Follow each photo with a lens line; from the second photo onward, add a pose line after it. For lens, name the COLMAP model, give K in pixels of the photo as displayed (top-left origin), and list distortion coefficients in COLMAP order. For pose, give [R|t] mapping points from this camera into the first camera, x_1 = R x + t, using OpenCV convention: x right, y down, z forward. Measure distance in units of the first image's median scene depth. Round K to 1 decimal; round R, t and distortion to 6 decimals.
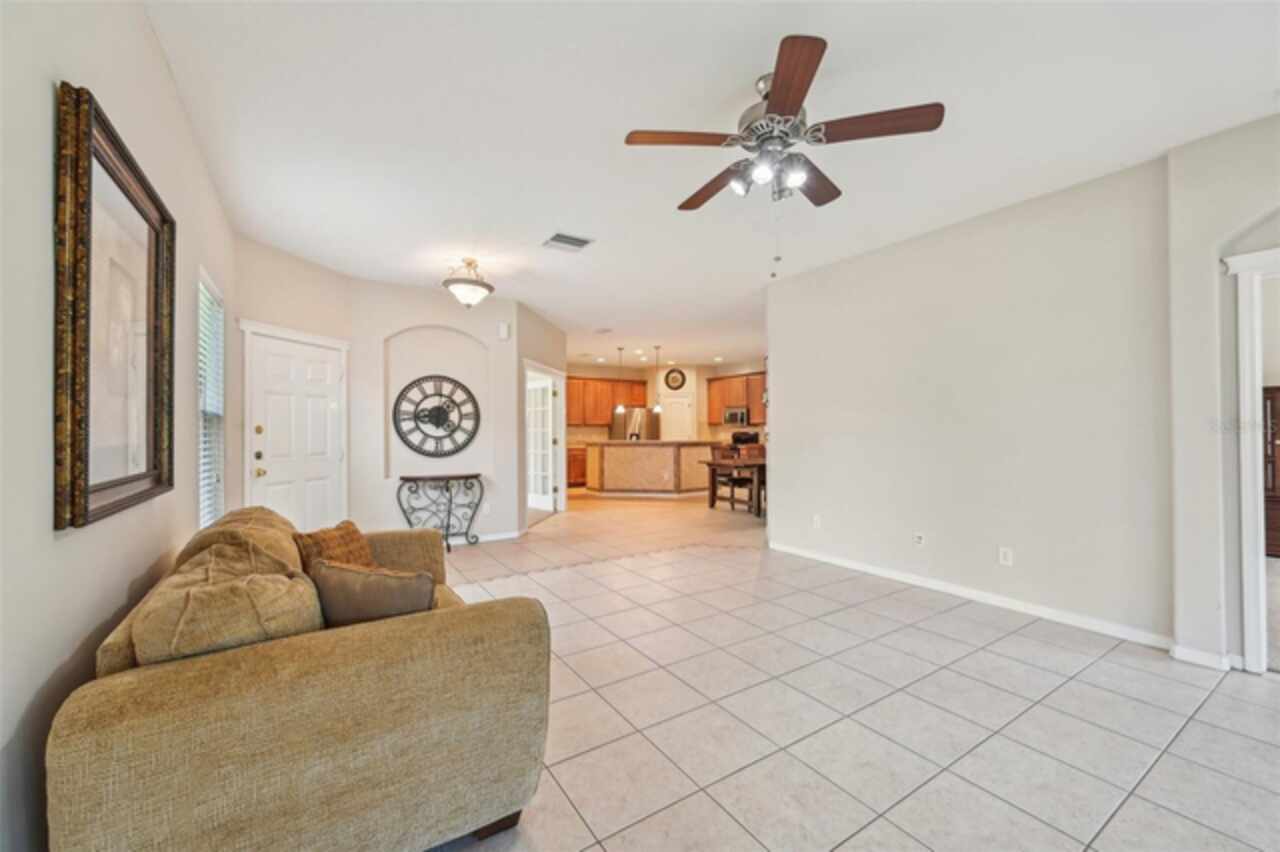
lens RADIAL K [[510.3, 0, 640.0], [0, 510.3, 426.0], [0, 0, 1]] dist [0.001733, 0.000145]
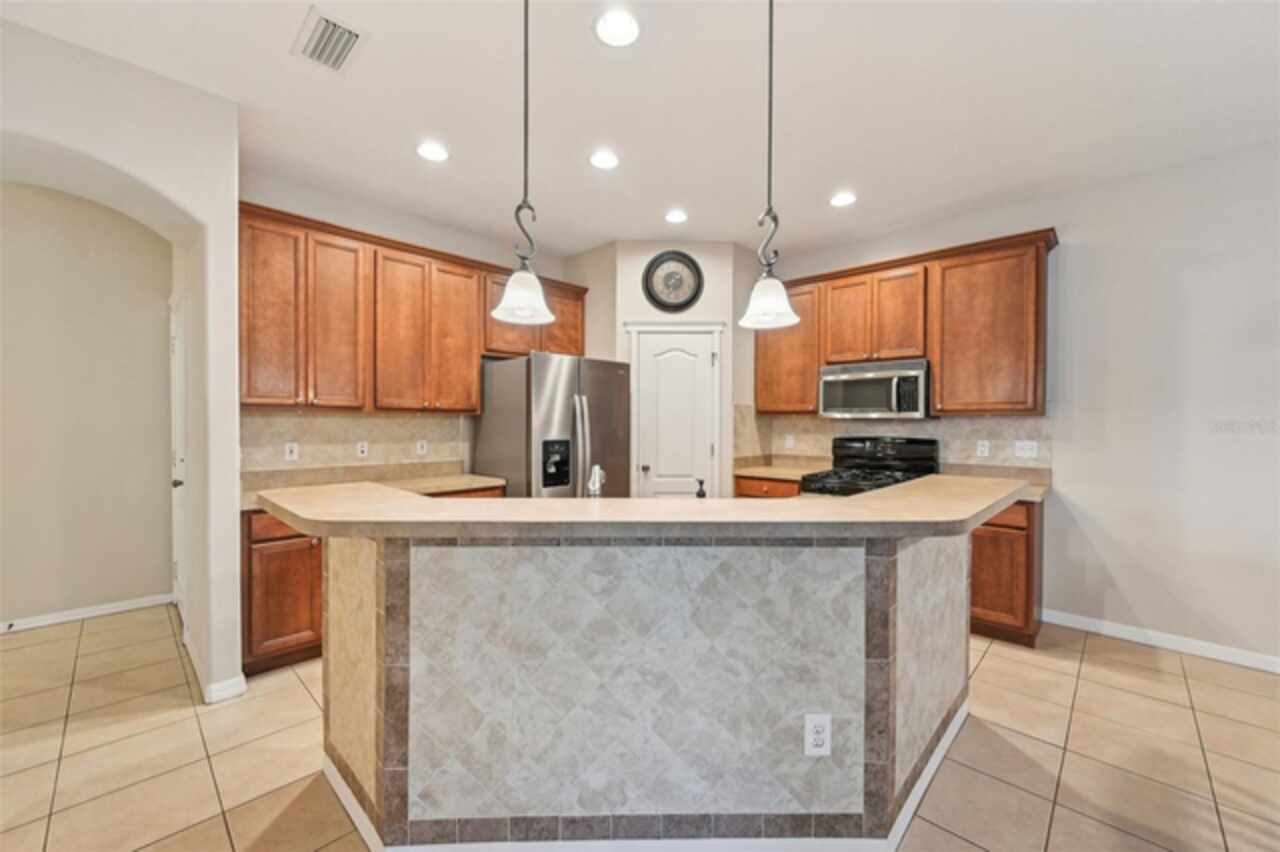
lens RADIAL K [[505.9, 0, 639.3], [0, 505.9, 427.3], [0, 0, 1]] dist [0.000885, 0.000124]
pose [[0.973419, 0.009192, 0.228845, -0.066124], [-0.013937, 0.999720, 0.019126, 0.002604], [-0.228606, -0.021807, 0.973275, 1.411499]]
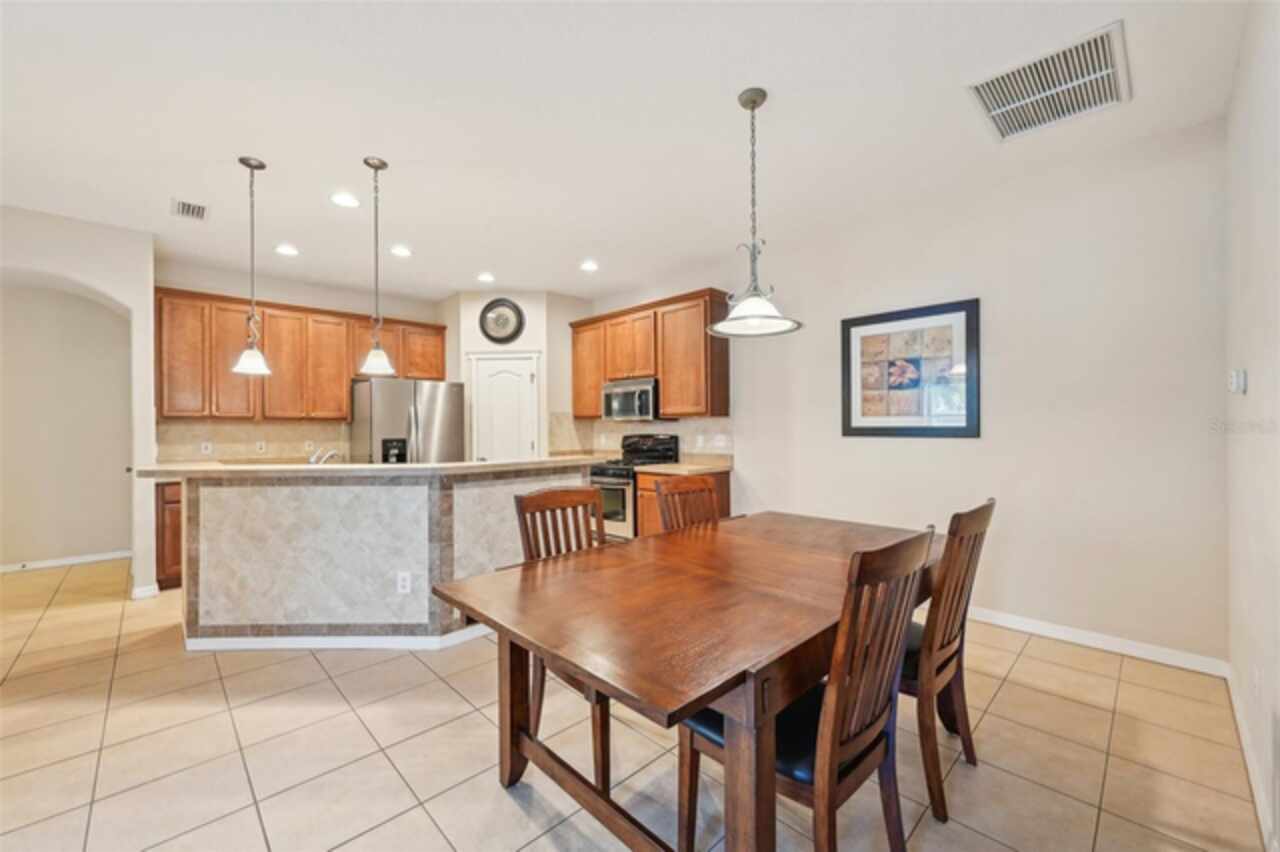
lens RADIAL K [[505.9, 0, 639.3], [0, 505.9, 427.3], [0, 0, 1]] dist [0.000885, 0.000124]
pose [[0.980952, -0.000860, 0.194248, 0.215338], [-0.000324, 0.999982, 0.006062, 0.005928], [-0.194250, -0.006009, 0.980934, 1.100173]]
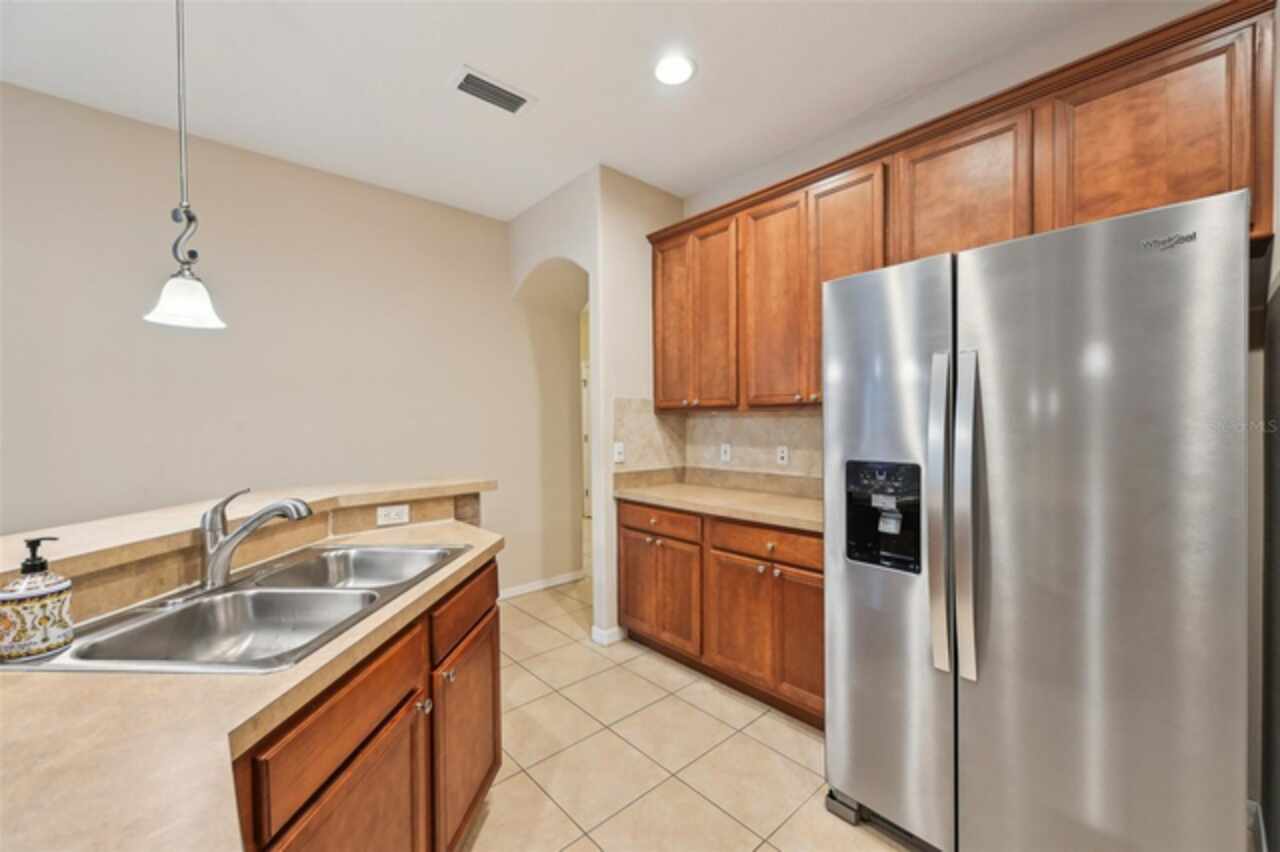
lens RADIAL K [[505.9, 0, 639.3], [0, 505.9, 427.3], [0, 0, 1]] dist [0.000885, 0.000124]
pose [[0.158561, 0.017817, -0.987188, 0.218863], [0.016996, 0.999640, 0.020771, 0.004463], [0.987203, -0.020072, 0.158201, 1.849779]]
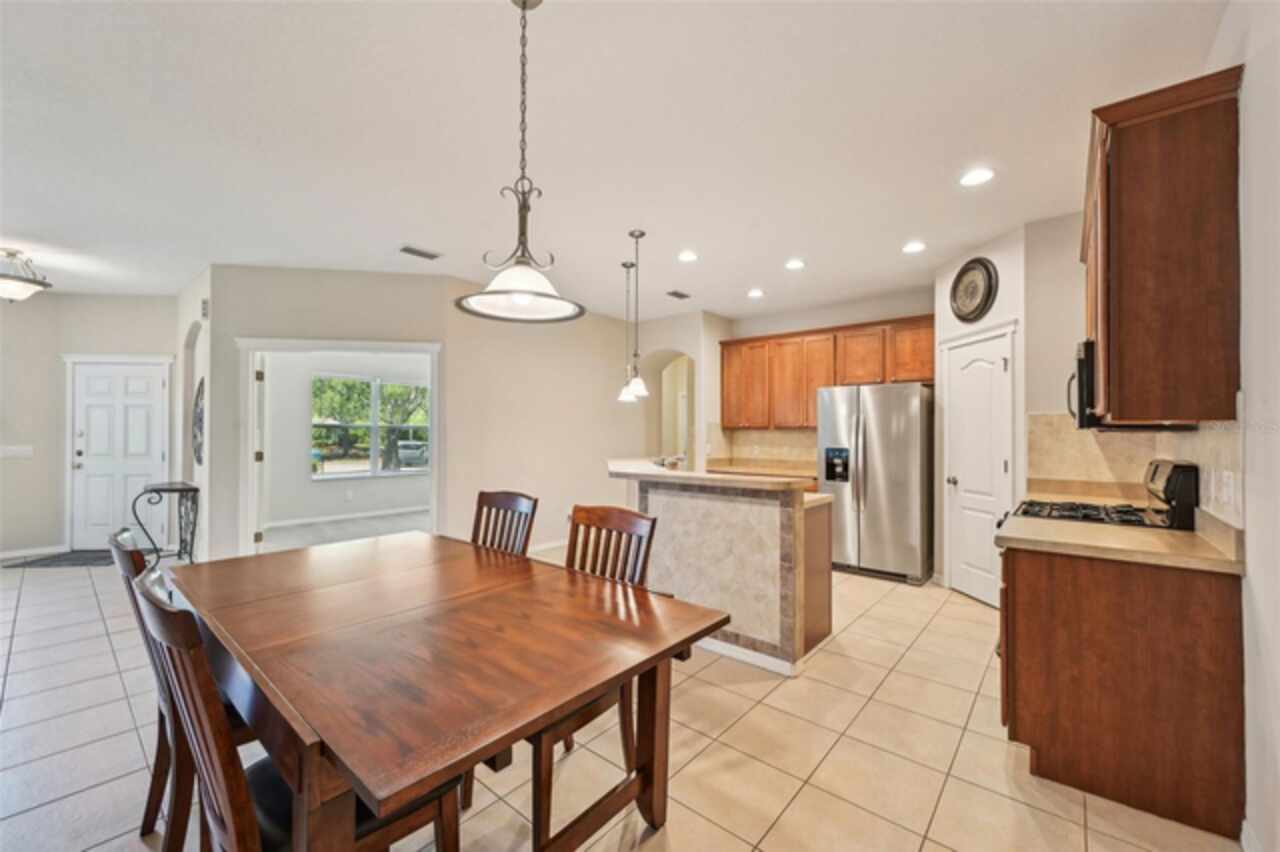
lens RADIAL K [[505.9, 0, 639.3], [0, 505.9, 427.3], [0, 0, 1]] dist [0.000885, 0.000124]
pose [[0.283972, -0.003255, -0.958827, 0.687054], [0.002567, 0.999993, -0.002634, -0.002260], [0.958829, -0.001714, 0.283979, 1.465522]]
